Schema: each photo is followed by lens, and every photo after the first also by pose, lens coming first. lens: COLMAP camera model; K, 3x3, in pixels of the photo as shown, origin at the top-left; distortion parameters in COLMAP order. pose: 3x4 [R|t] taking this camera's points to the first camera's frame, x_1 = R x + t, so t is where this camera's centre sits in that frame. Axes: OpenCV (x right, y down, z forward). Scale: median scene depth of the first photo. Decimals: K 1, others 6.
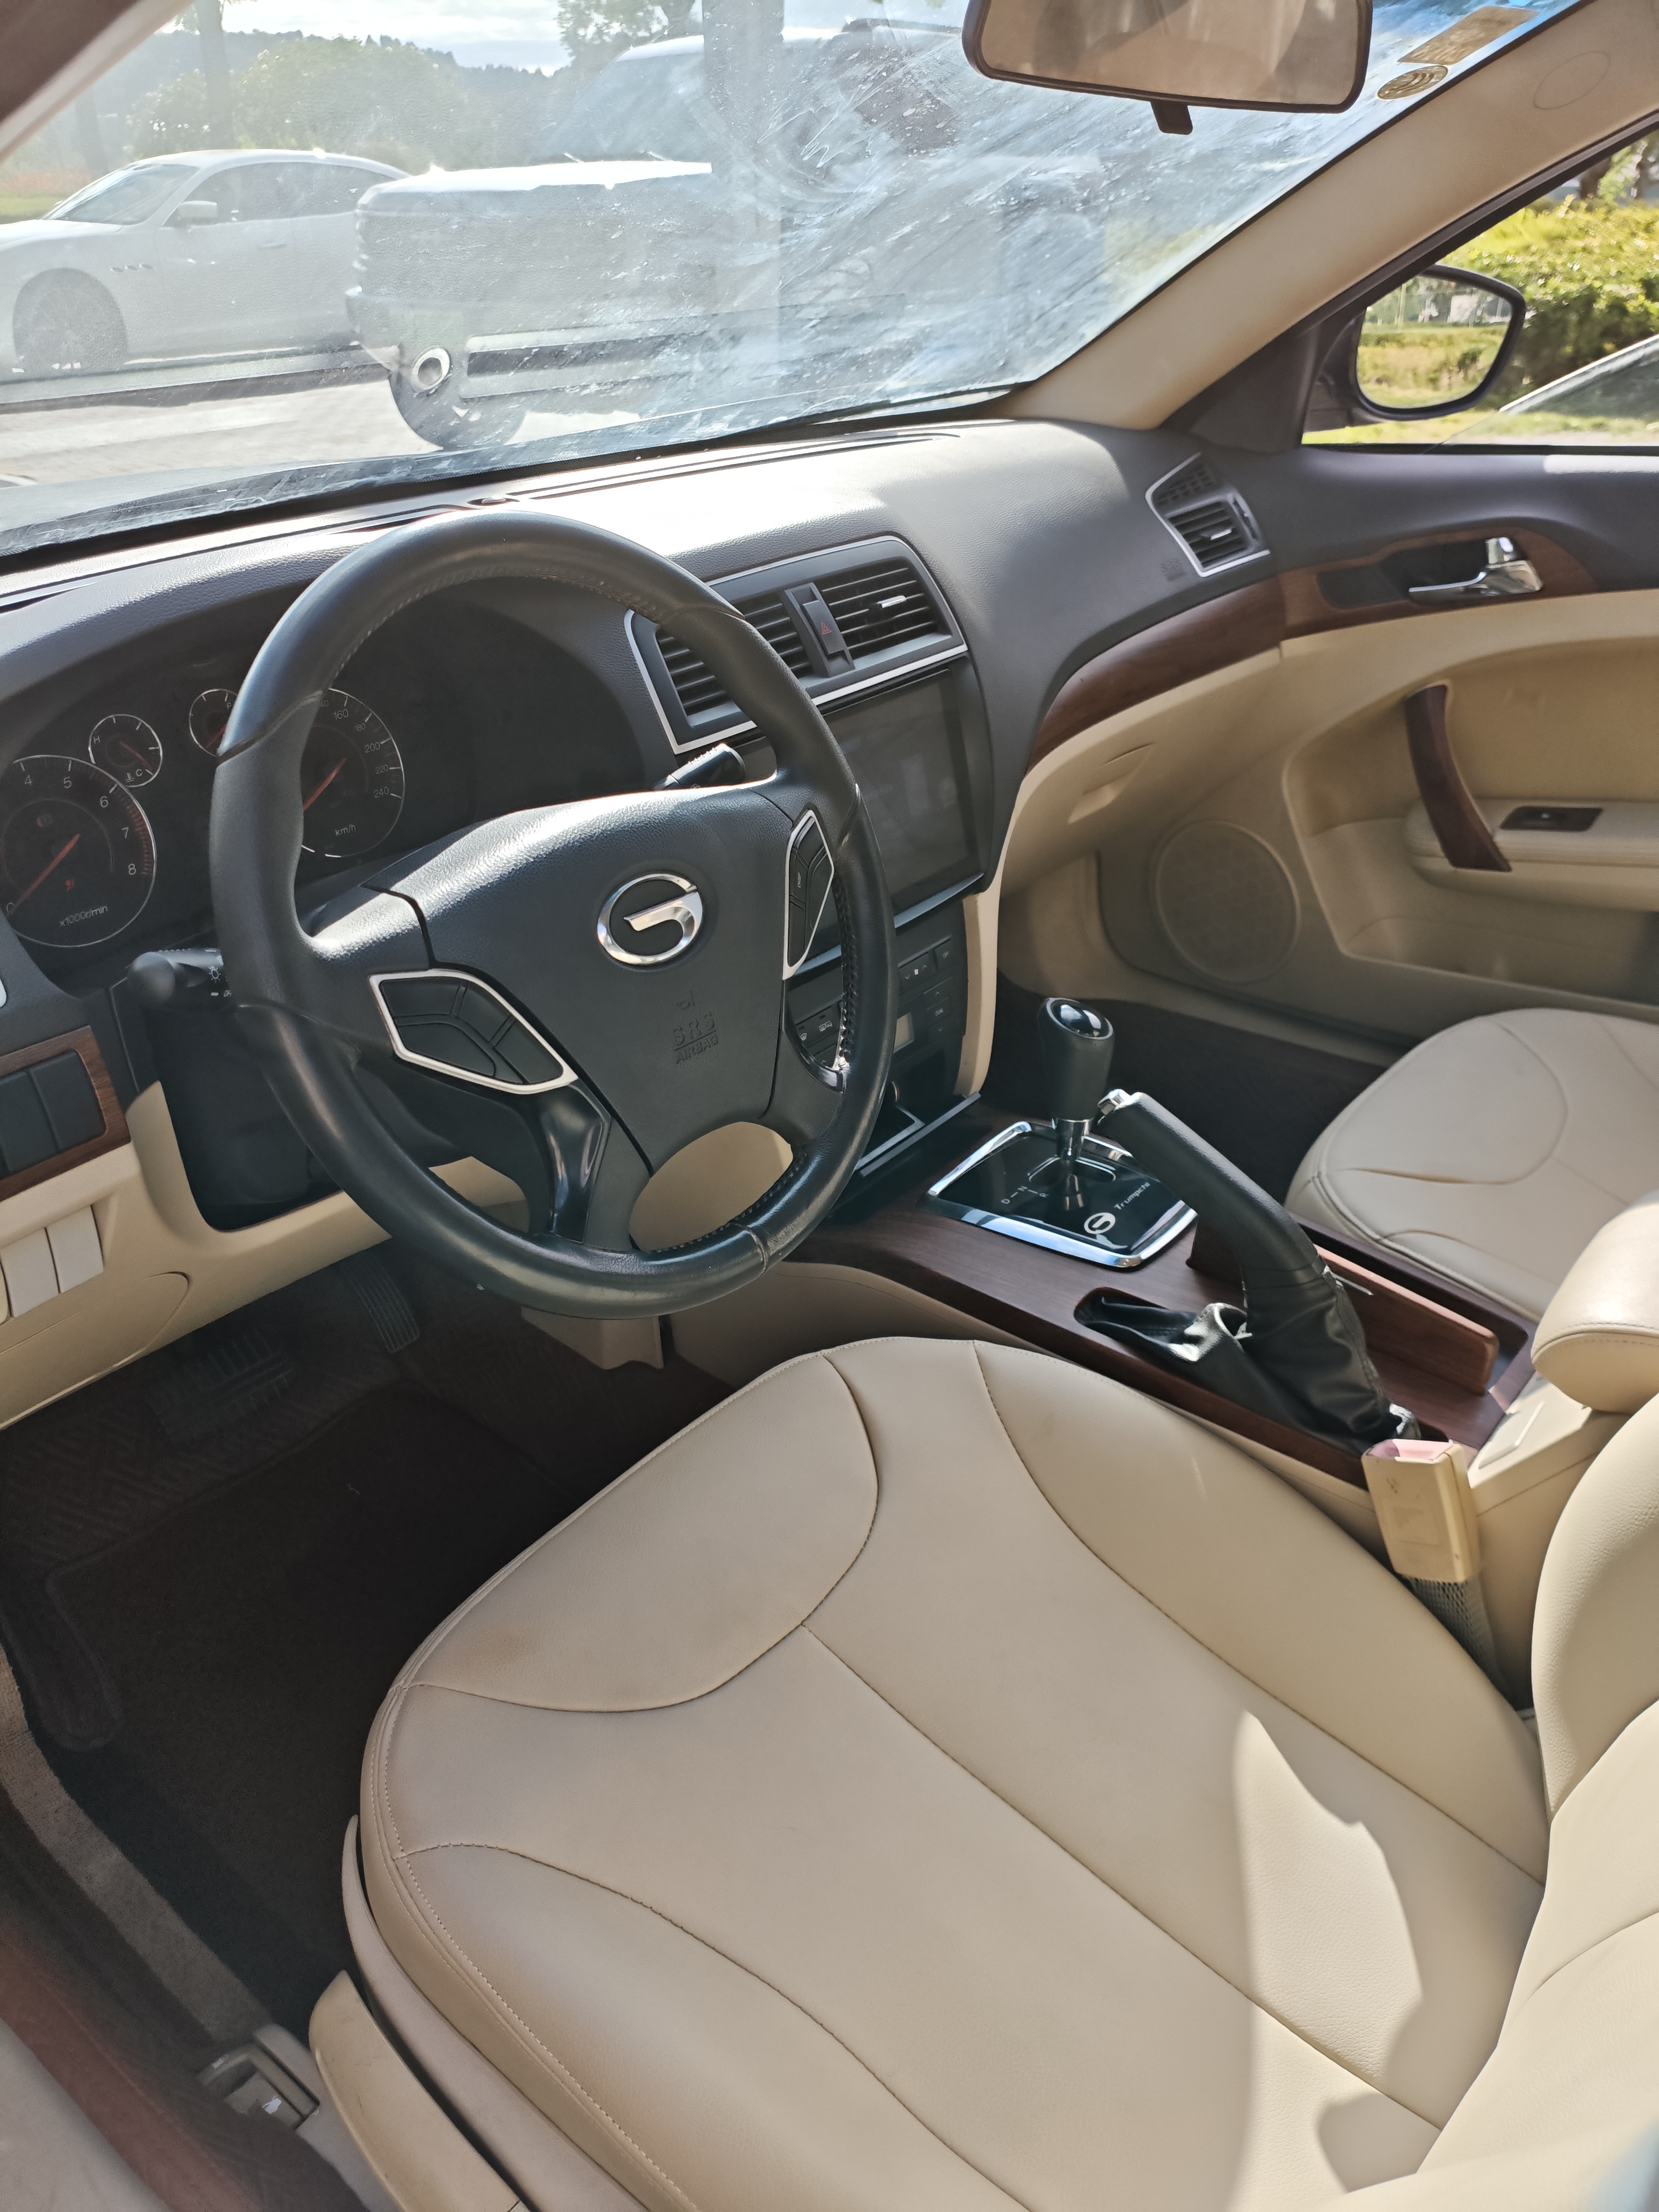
lens RADIAL K [[1683.4, 0, 829.5], [0, 1683.4, 1106.0], [0, 0, 1]] dist [-0.008633, -0.013515]
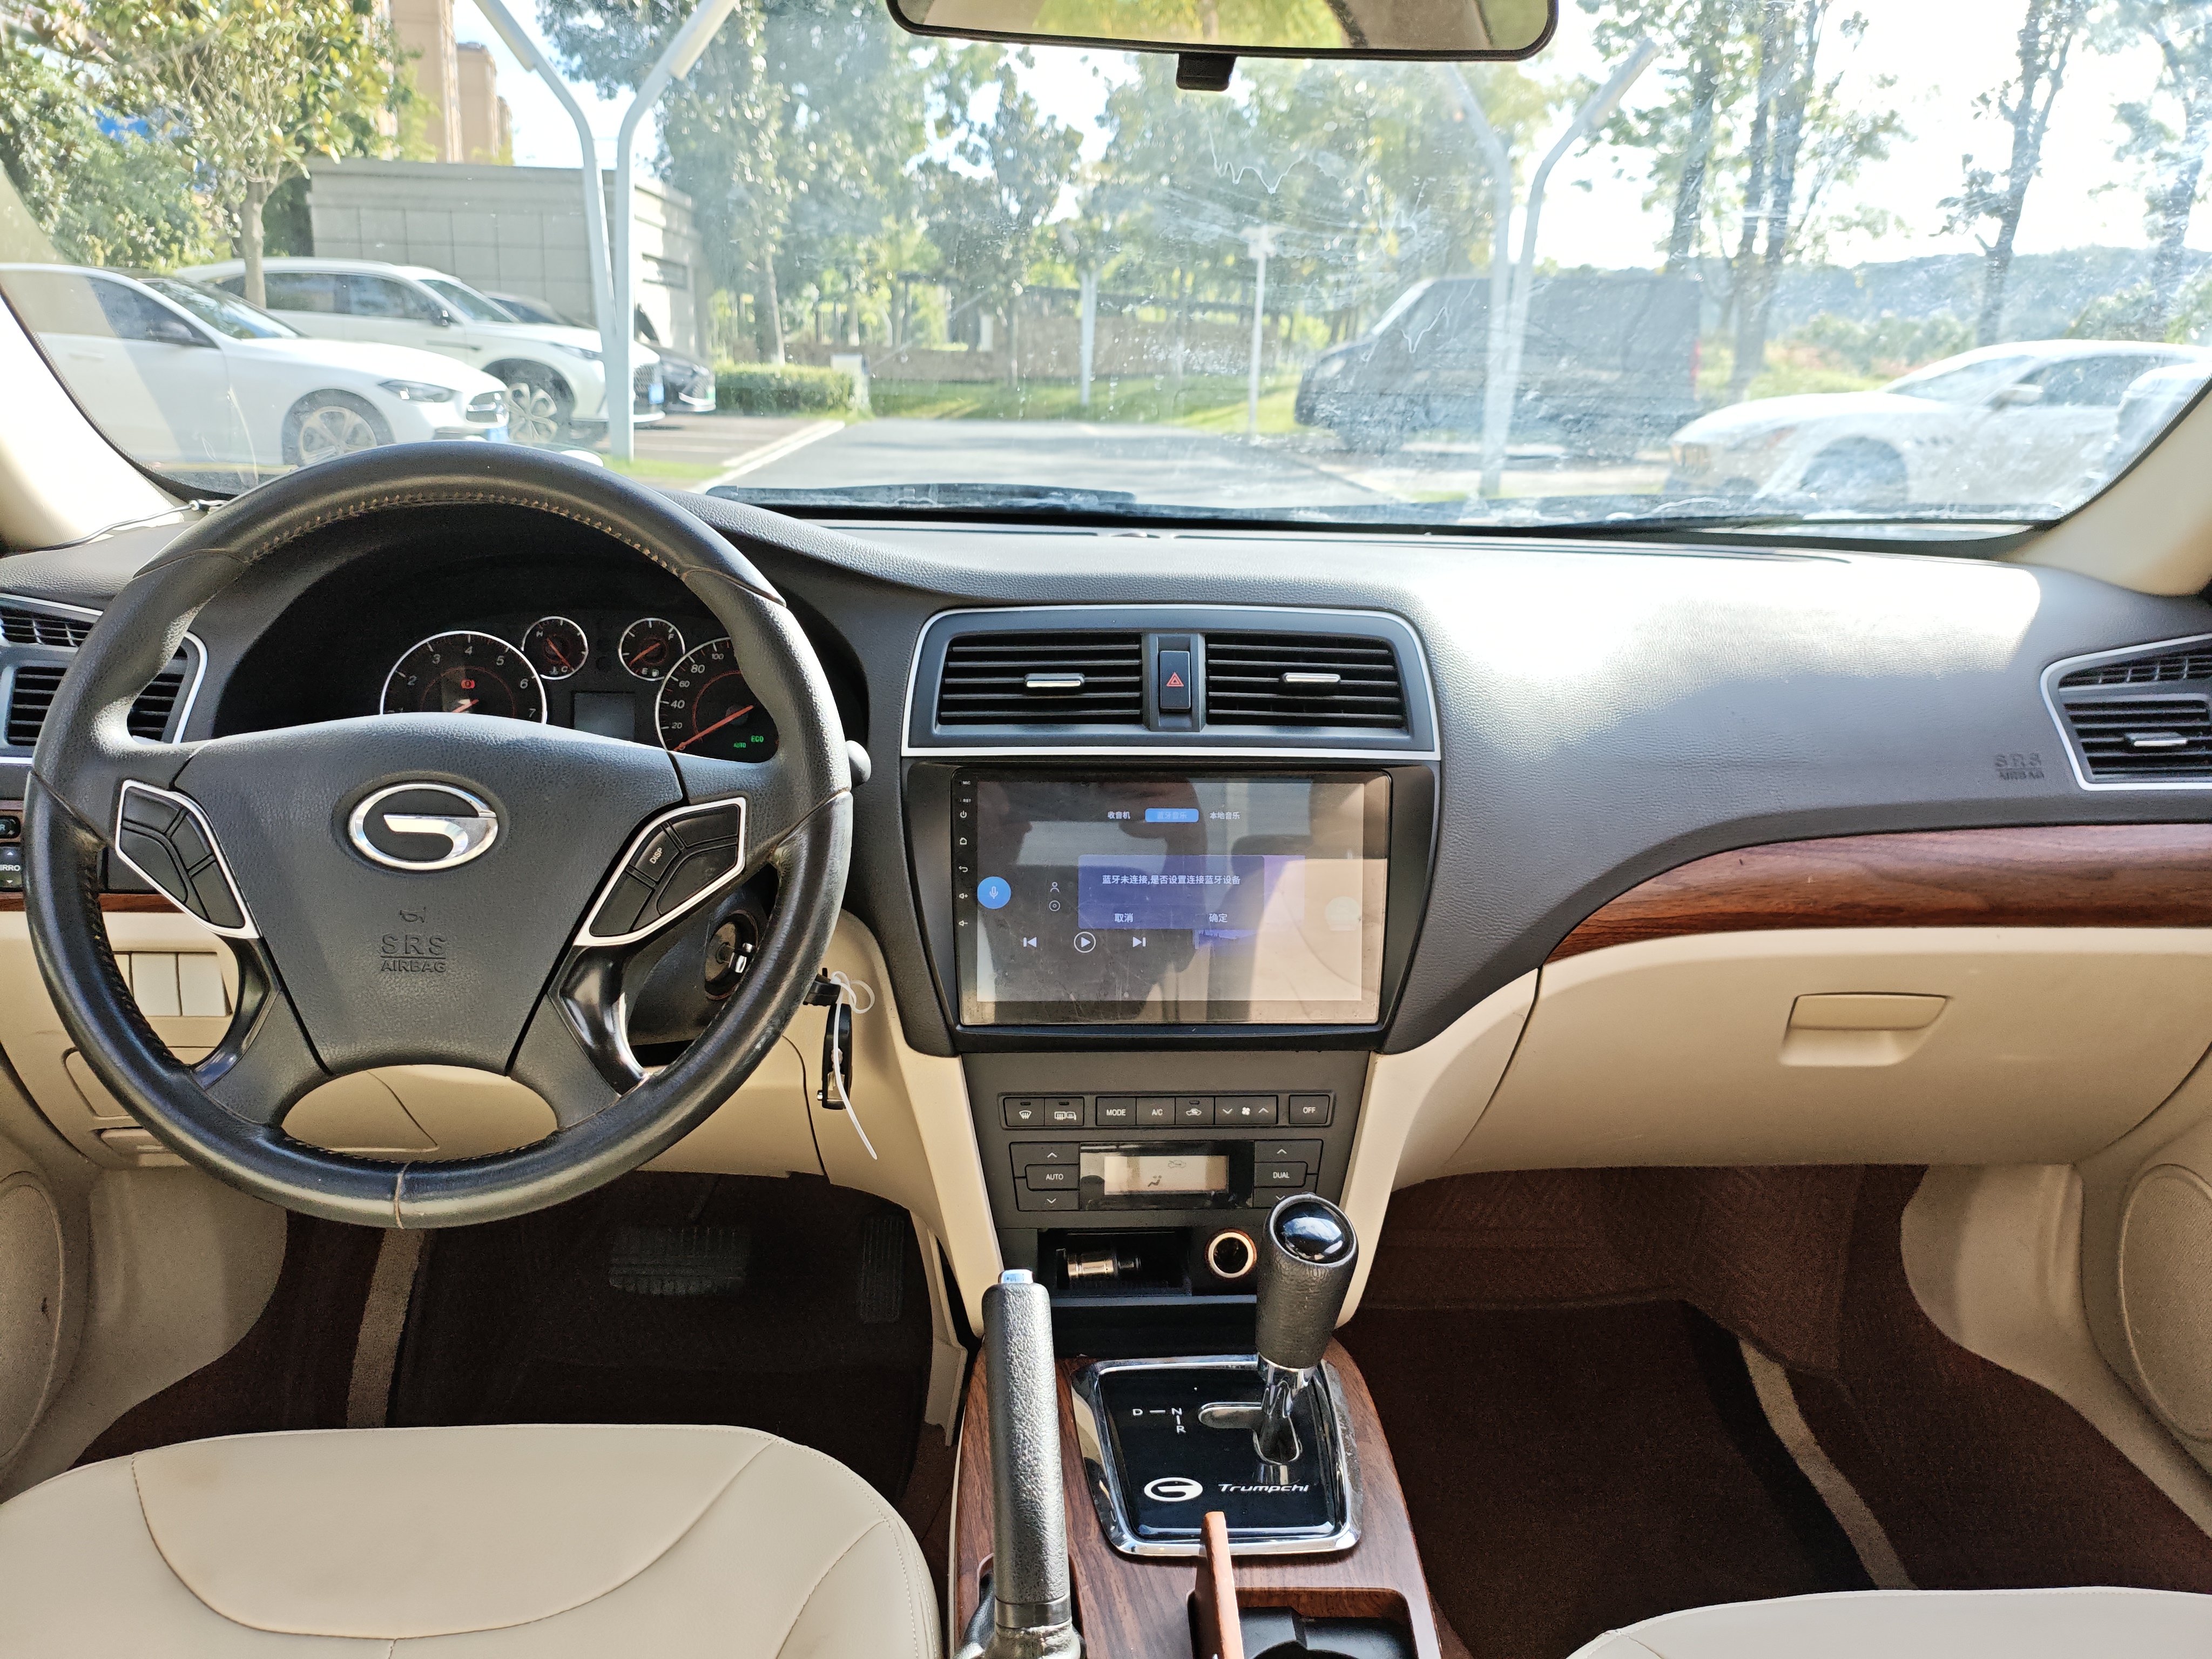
lens RADIAL K [[1683.4, 0, 1106.0], [0, 1683.4, 829.5], [0, 0, 1]] dist [-0.008633, -0.013515]
pose [[0.648521, 0.225870, -0.726913, 0.614121], [-0.392295, 0.917548, -0.064883, -0.141620], [0.652323, 0.327242, 0.683657, 0.401092]]
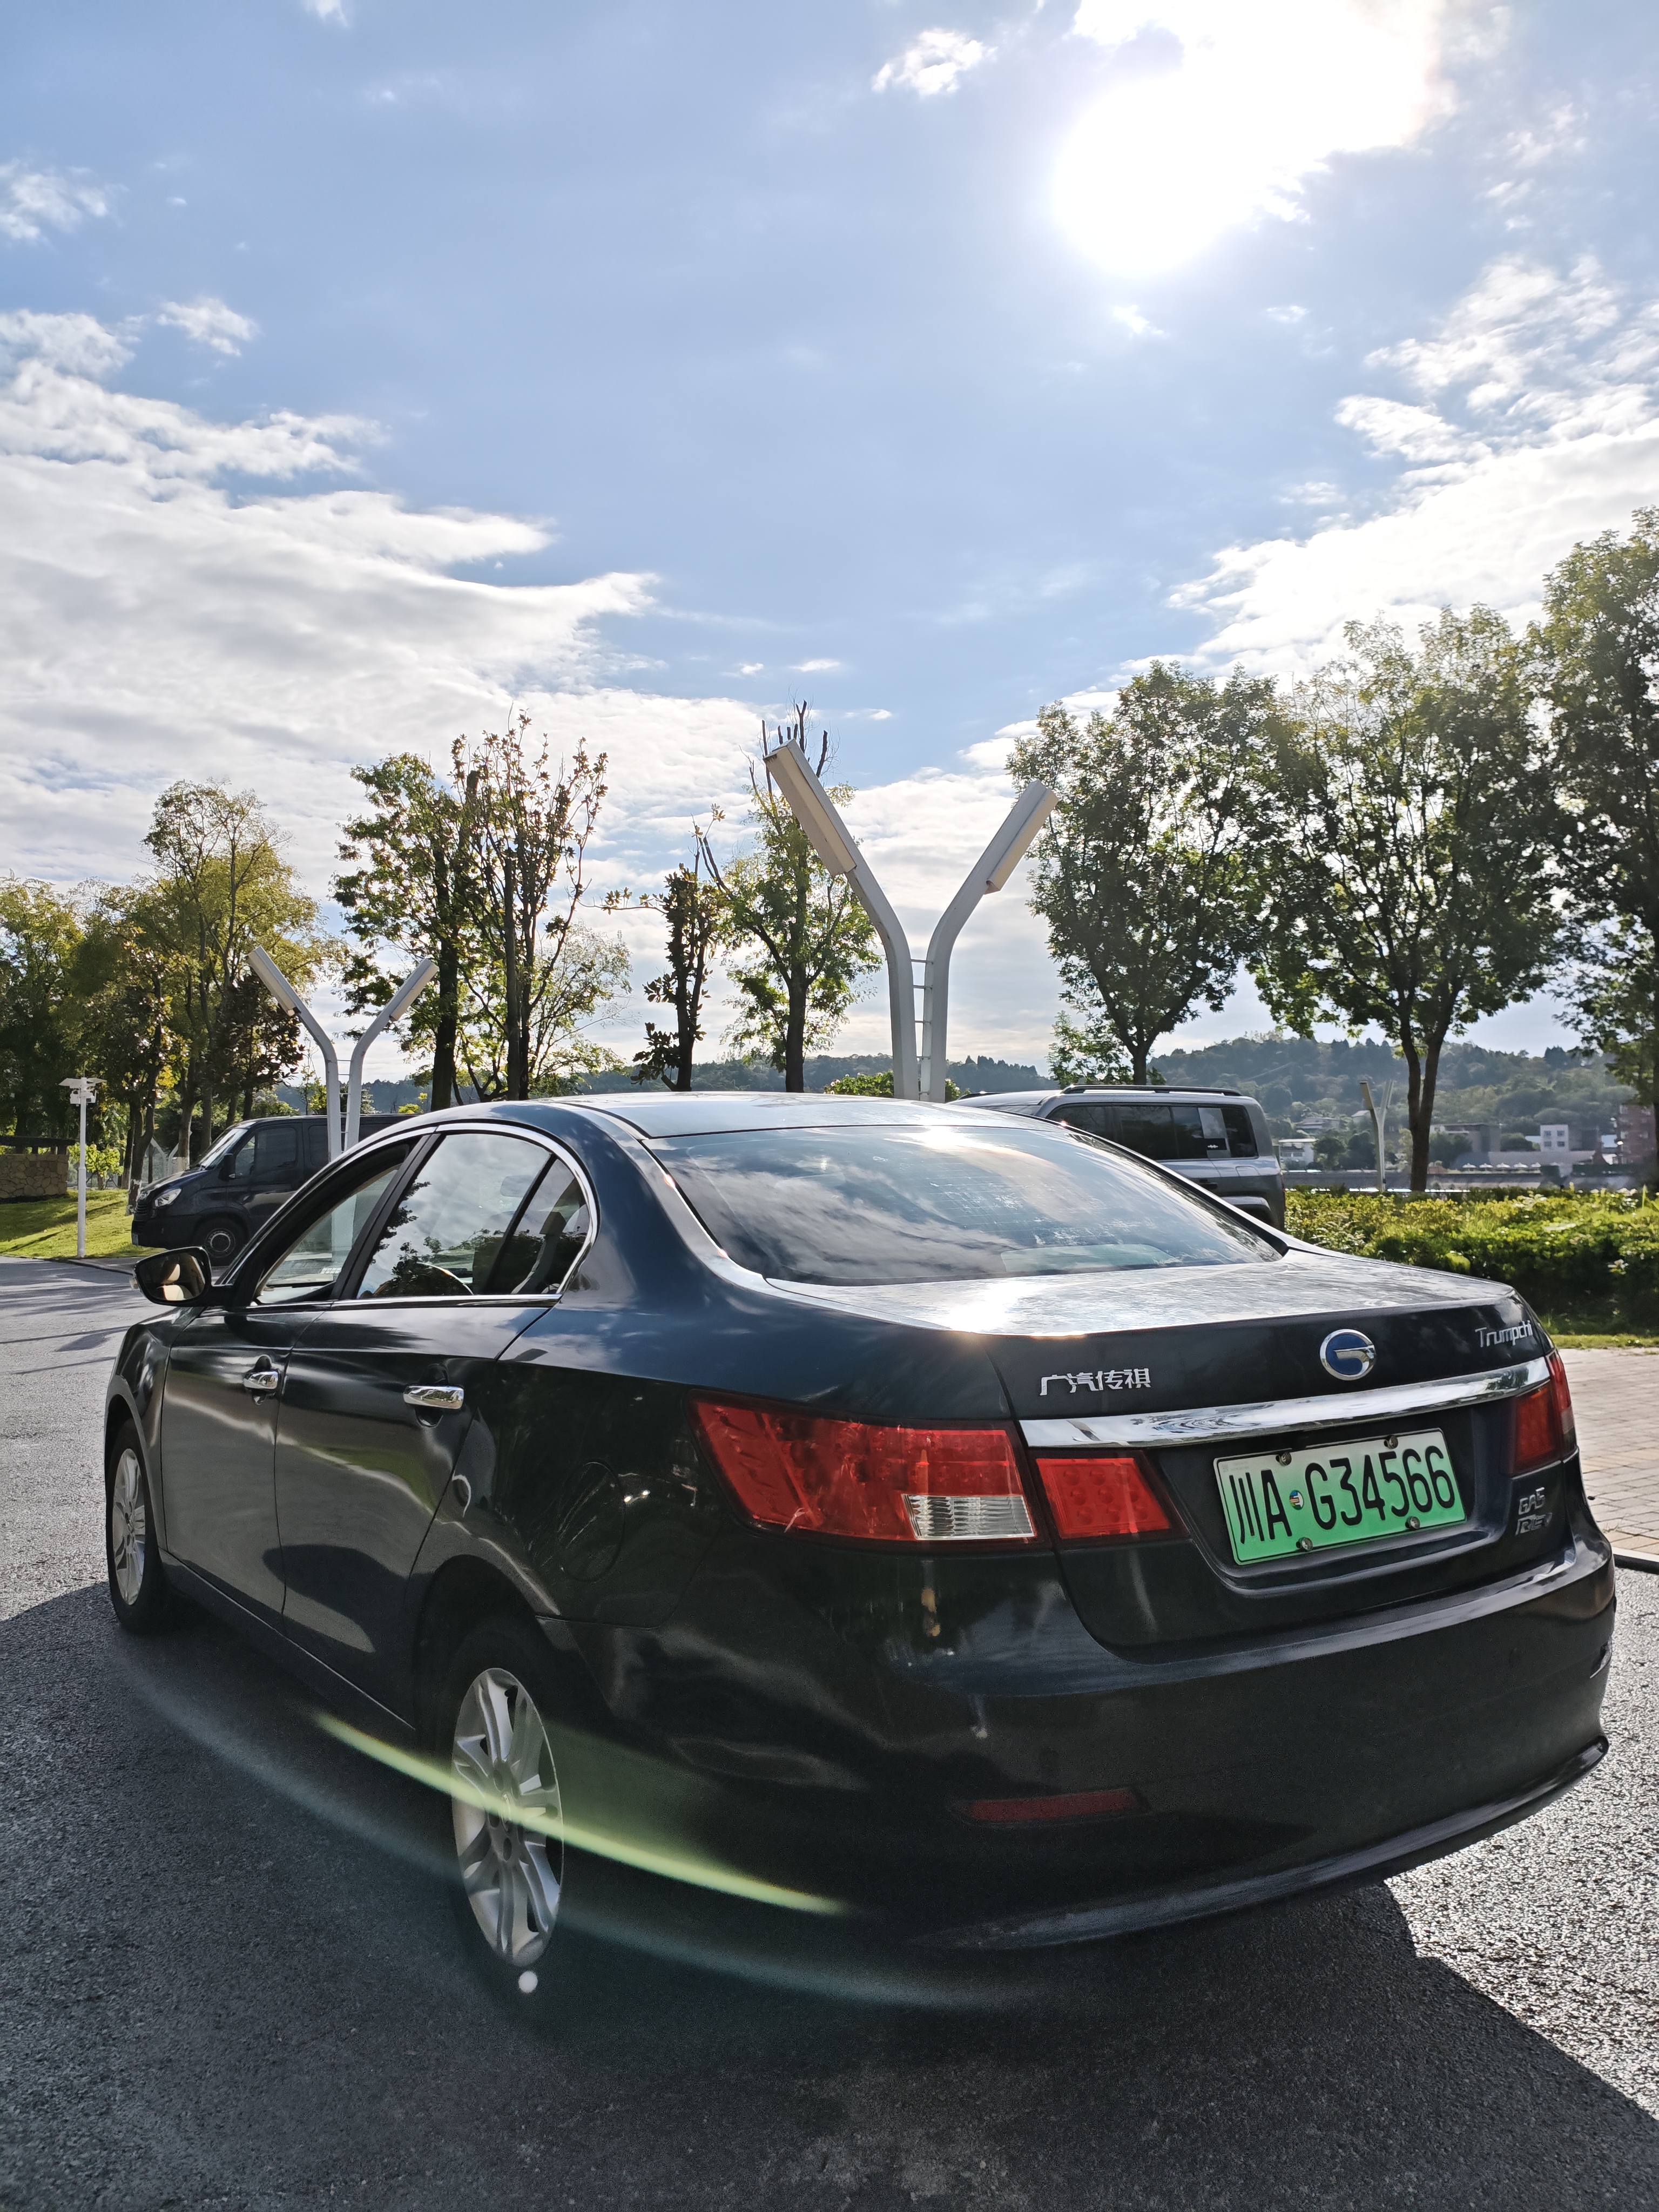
lens RADIAL K [[1683.4, 0, 829.5], [0, 1683.4, 1106.0], [0, 0, 1]] dist [-0.008633, -0.013515]
pose [[0.950524, -0.031697, -0.309028, 0.634075], [-0.129710, 0.863418, -0.487529, -0.122682], [0.282274, 0.503493, 0.816588, 0.360556]]
